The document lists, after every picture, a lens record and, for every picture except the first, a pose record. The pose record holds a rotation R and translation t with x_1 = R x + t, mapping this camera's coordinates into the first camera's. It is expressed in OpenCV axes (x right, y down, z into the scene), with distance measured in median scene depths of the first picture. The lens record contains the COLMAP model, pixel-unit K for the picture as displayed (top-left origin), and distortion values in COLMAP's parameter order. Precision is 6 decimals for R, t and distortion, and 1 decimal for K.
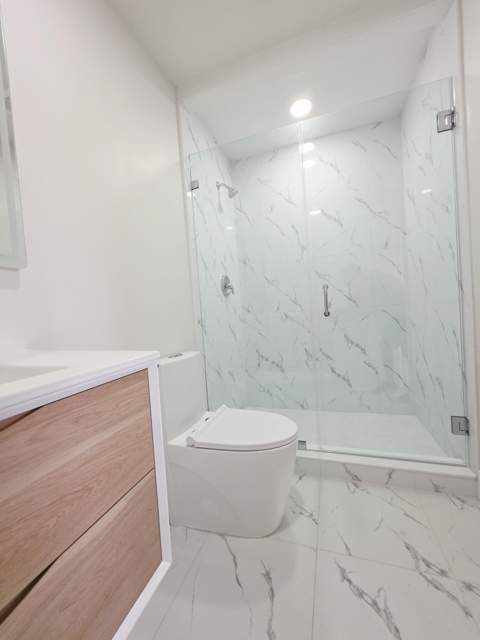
lens RADIAL K [[257.1, 0, 241.3], [0, 257.1, 319.2], [0, 0, 1]] dist [-0.002970, 0.000187]
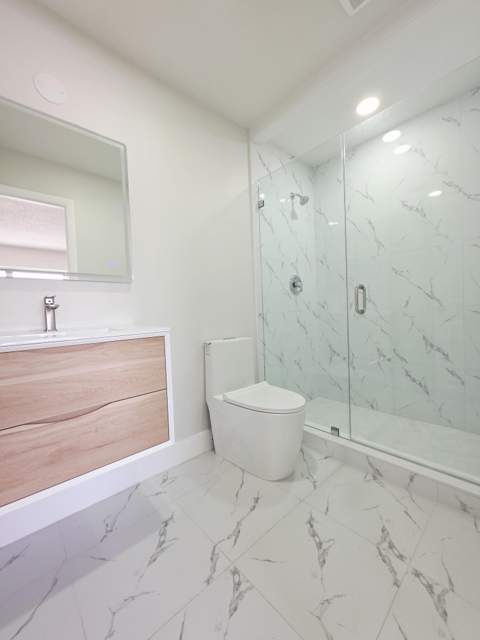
lens RADIAL K [[257.1, 0, 241.3], [0, 257.1, 319.2], [0, 0, 1]] dist [-0.002970, 0.000187]
pose [[0.876879, 0.050355, -0.478067, 0.307422], [-0.039770, 0.998688, 0.032244, -0.005067], [0.479063, -0.009262, 0.877731, -0.117087]]
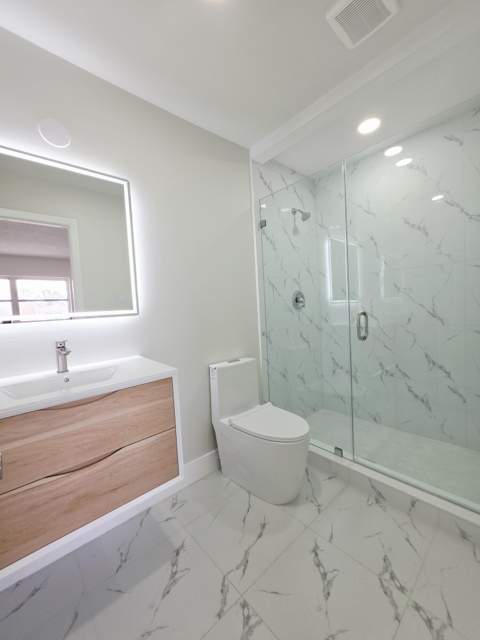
lens RADIAL K [[258.1, 0, 241.5], [0, 258.1, 319.4], [0, 0, 1]] dist [-0.002485, 0.000214]
pose [[0.873445, 0.046531, -0.484694, 0.307483], [-0.023695, 0.998306, 0.053139, -0.109232], [0.486345, -0.034929, 0.873068, -0.134593]]
